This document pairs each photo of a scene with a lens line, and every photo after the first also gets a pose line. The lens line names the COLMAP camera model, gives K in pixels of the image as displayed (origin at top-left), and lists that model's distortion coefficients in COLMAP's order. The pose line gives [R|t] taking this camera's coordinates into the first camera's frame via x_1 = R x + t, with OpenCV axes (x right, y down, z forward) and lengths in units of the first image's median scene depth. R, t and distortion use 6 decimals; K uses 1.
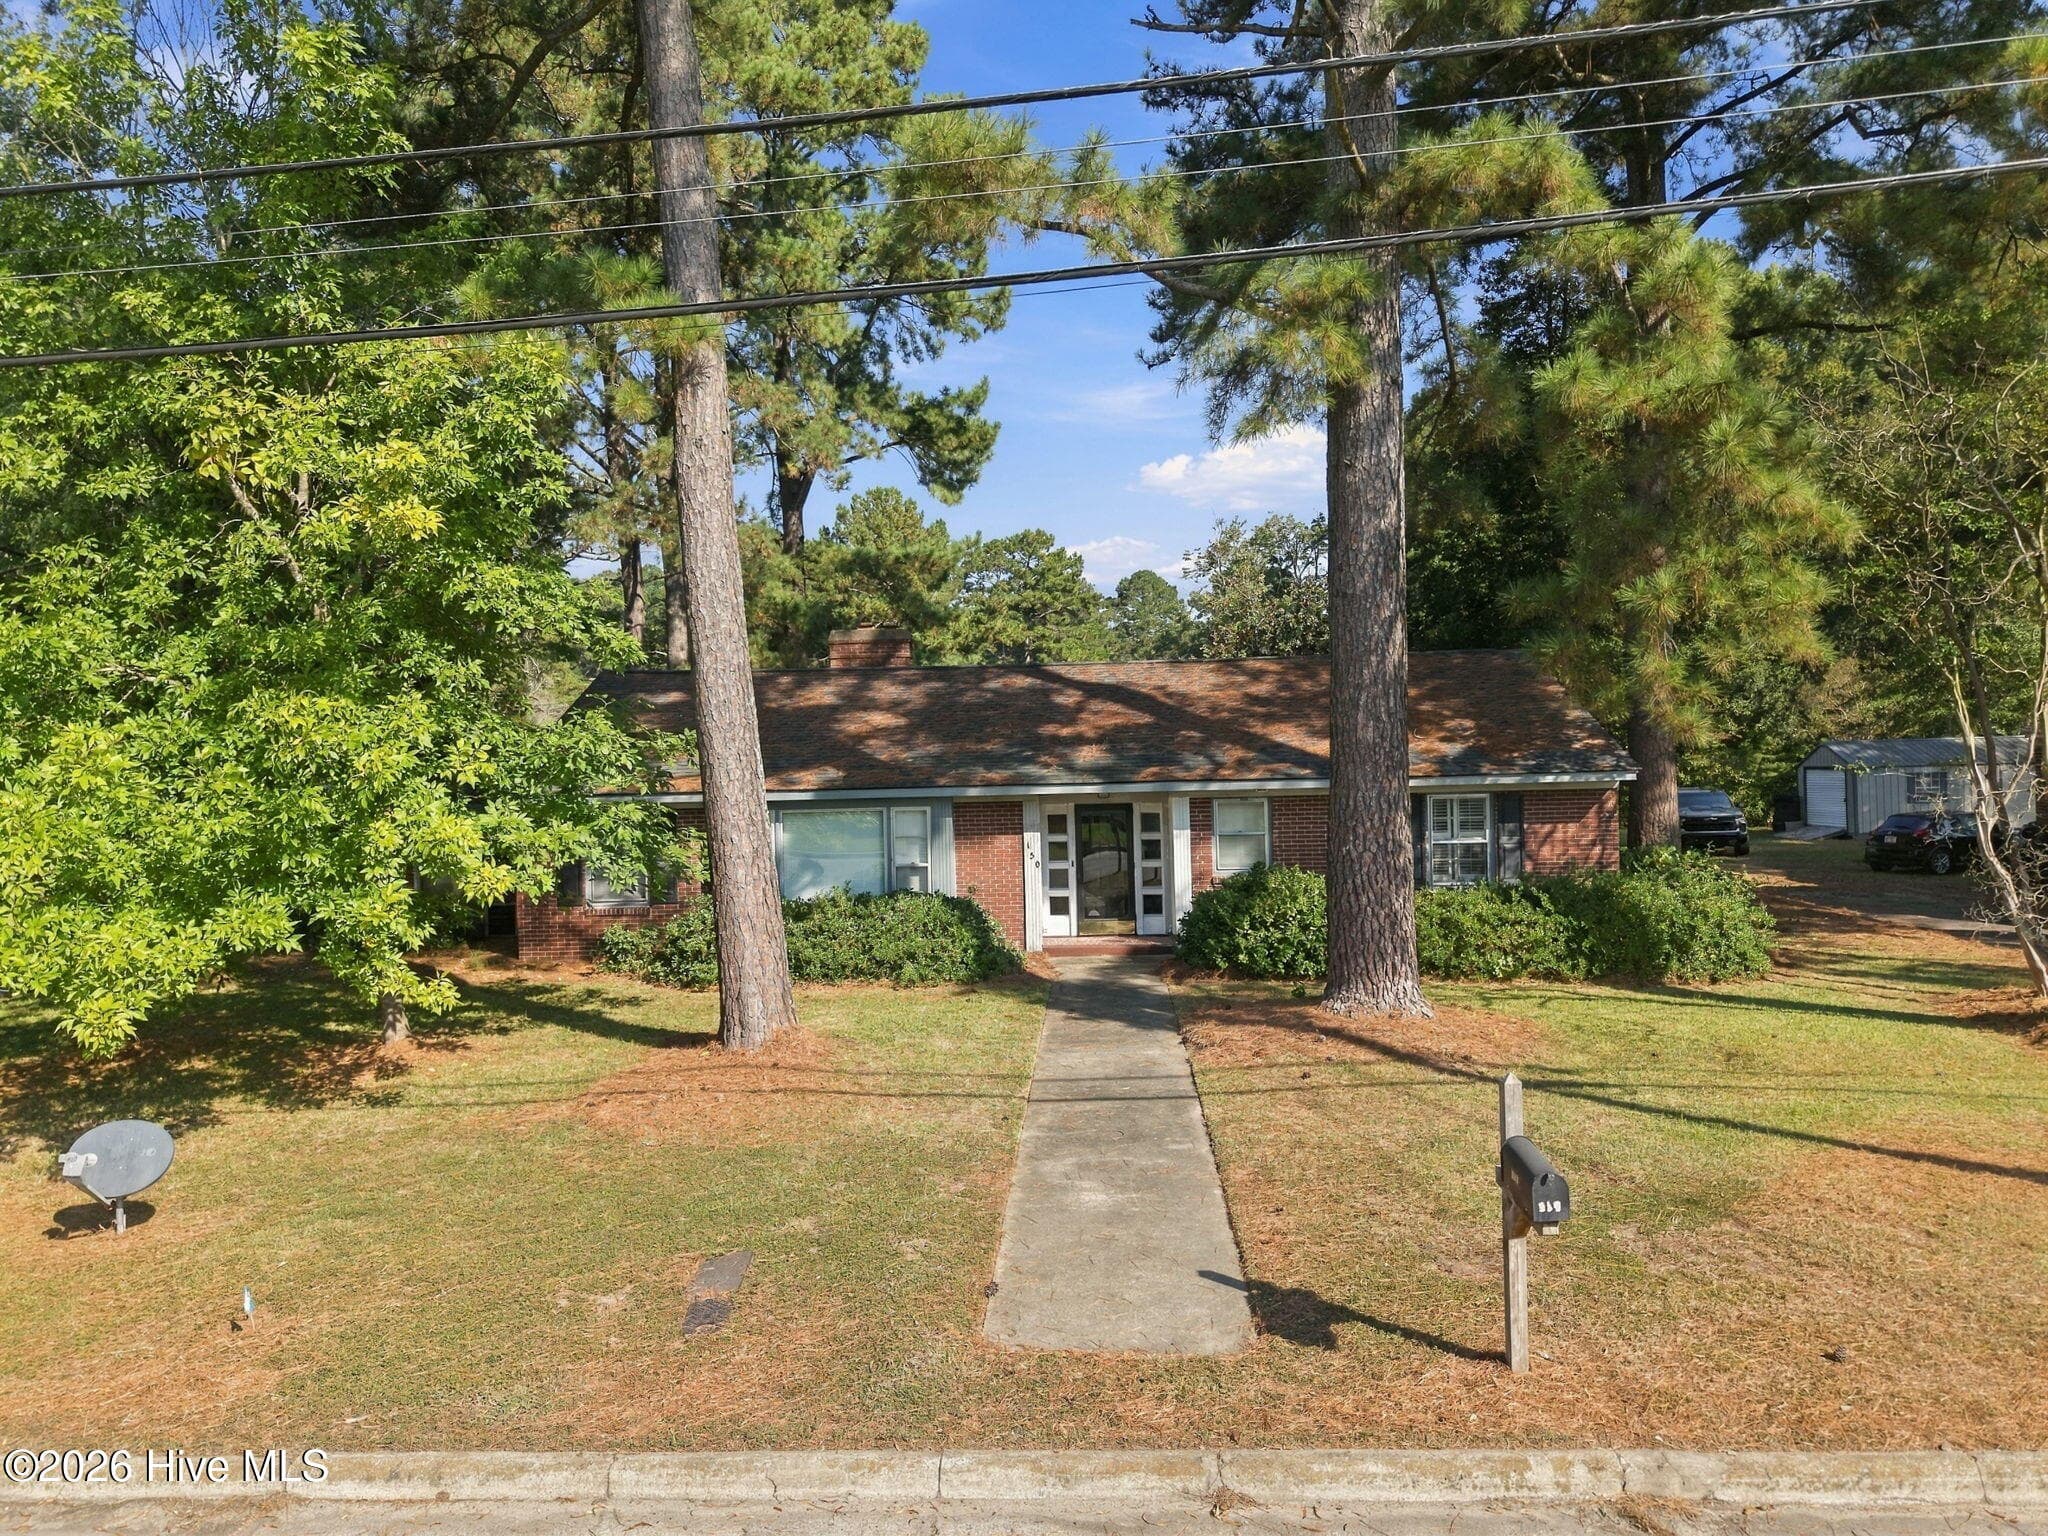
lens RADIAL K [[1315.1, 0, 1024.0], [0, 1315.1, 768.0], [0, 0, 1]] dist [-0.001350, -0.000022]
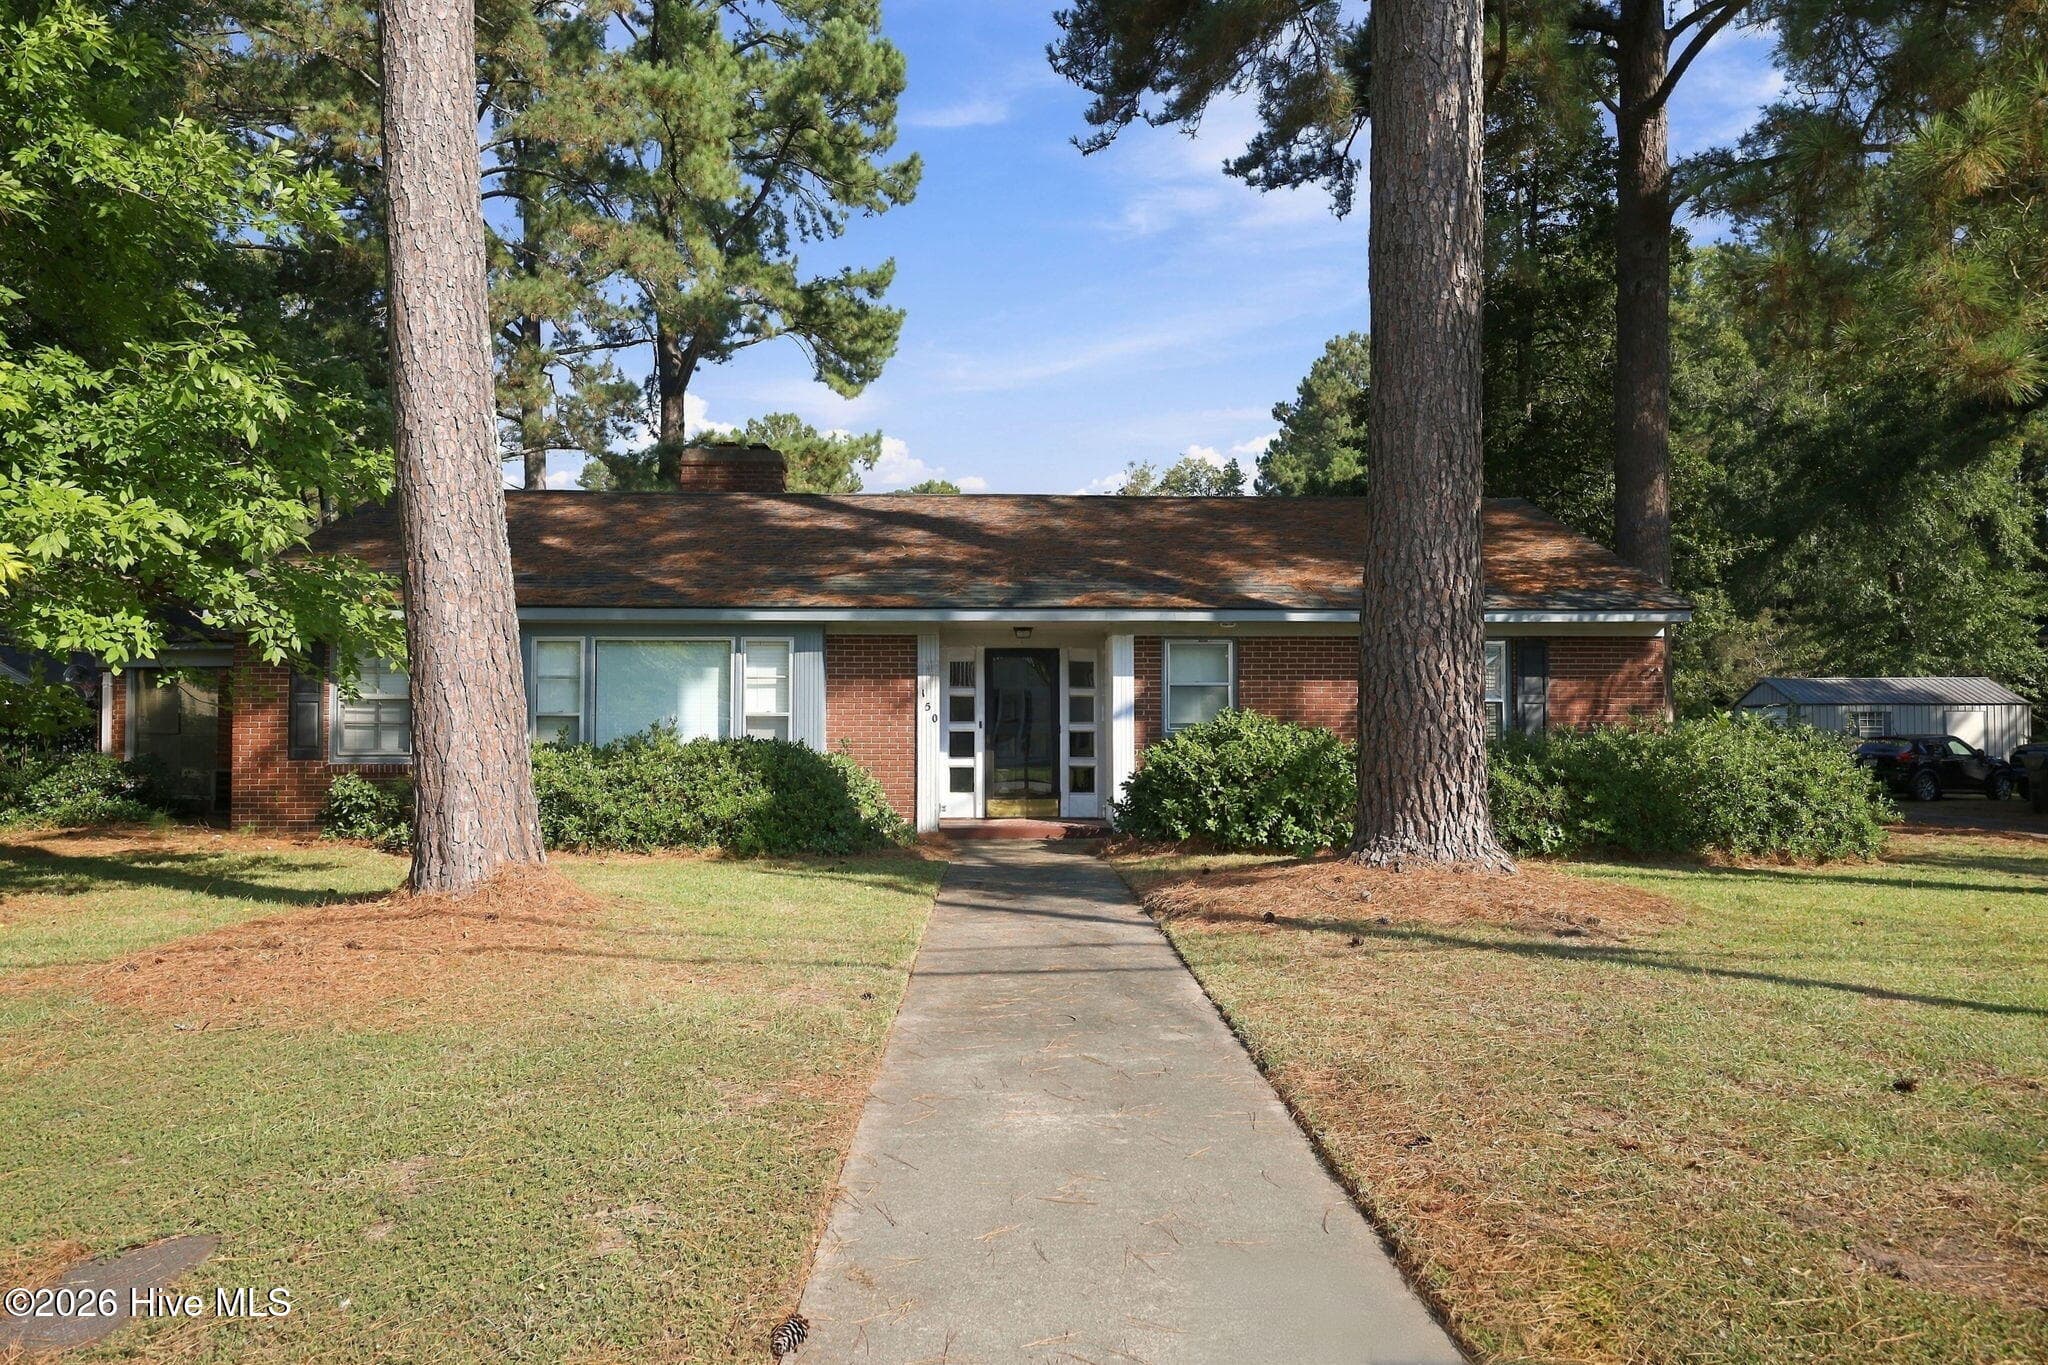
lens RADIAL K [[1316.8, 0, 1024.0], [0, 1316.8, 682.5], [0, 0, 1]] dist [-0.002953, -0.000378]
pose [[0.996906, 0.024327, 0.074745, 0.003697], [-0.021325, 0.998943, -0.040710, 0.079237], [-0.075657, 0.038990, 0.996371, 0.217370]]
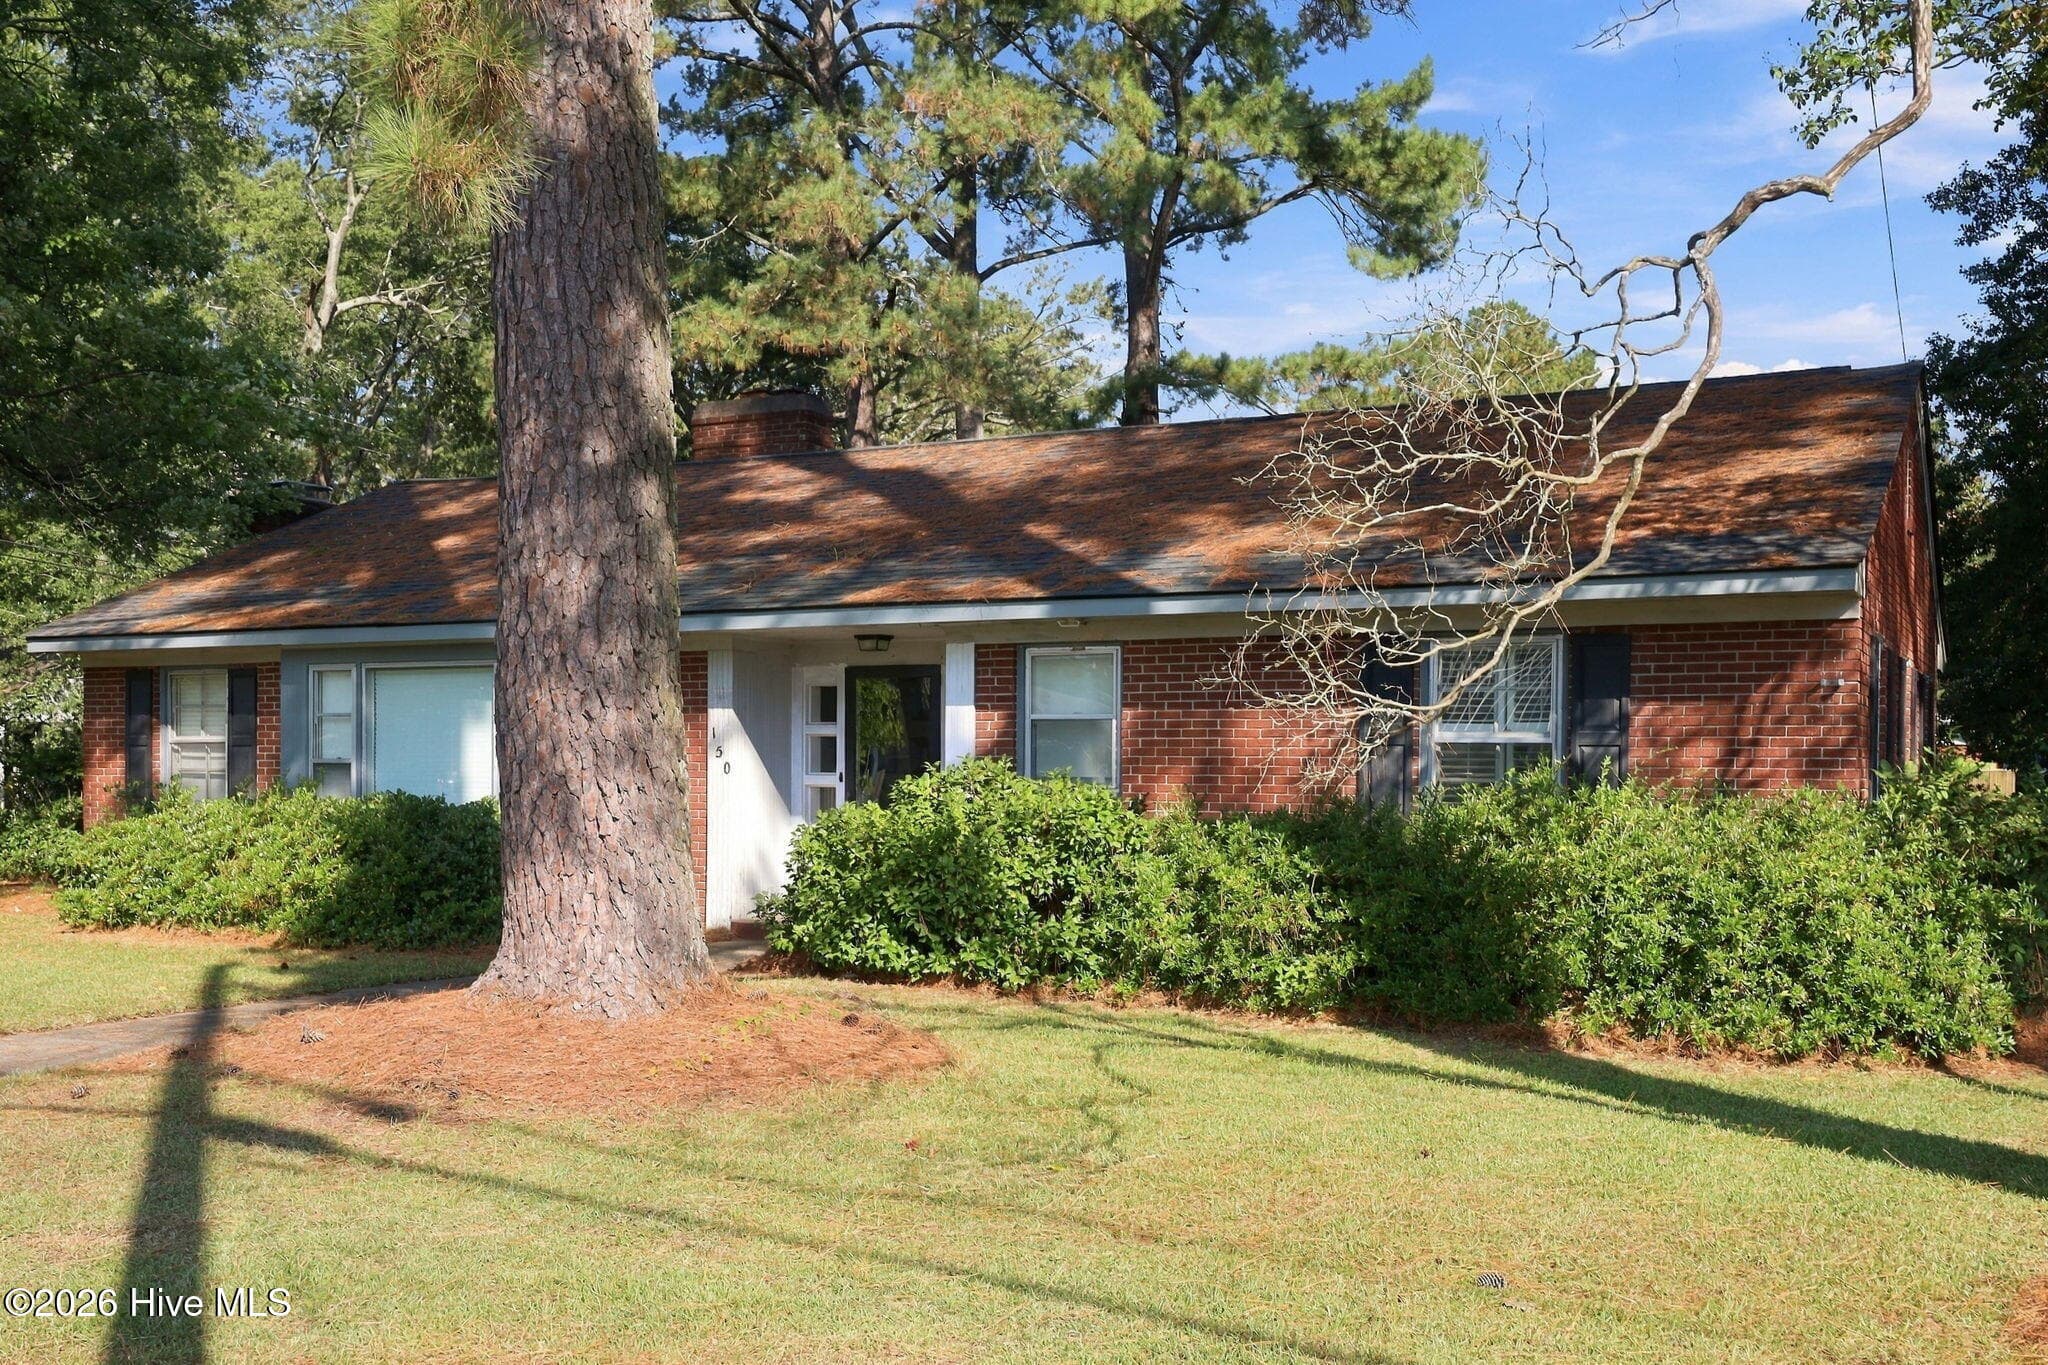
lens RADIAL K [[1944.8, 0, 1022.6], [0, 1944.8, 765.3], [0, 0, 1]] dist [0.000534, 0.009117]
pose [[0.902771, 0.026674, -0.429293, 0.448459], [-0.028913, 0.999581, 0.001305, 0.064805], [0.429148, 0.011234, 0.903164, 0.308696]]
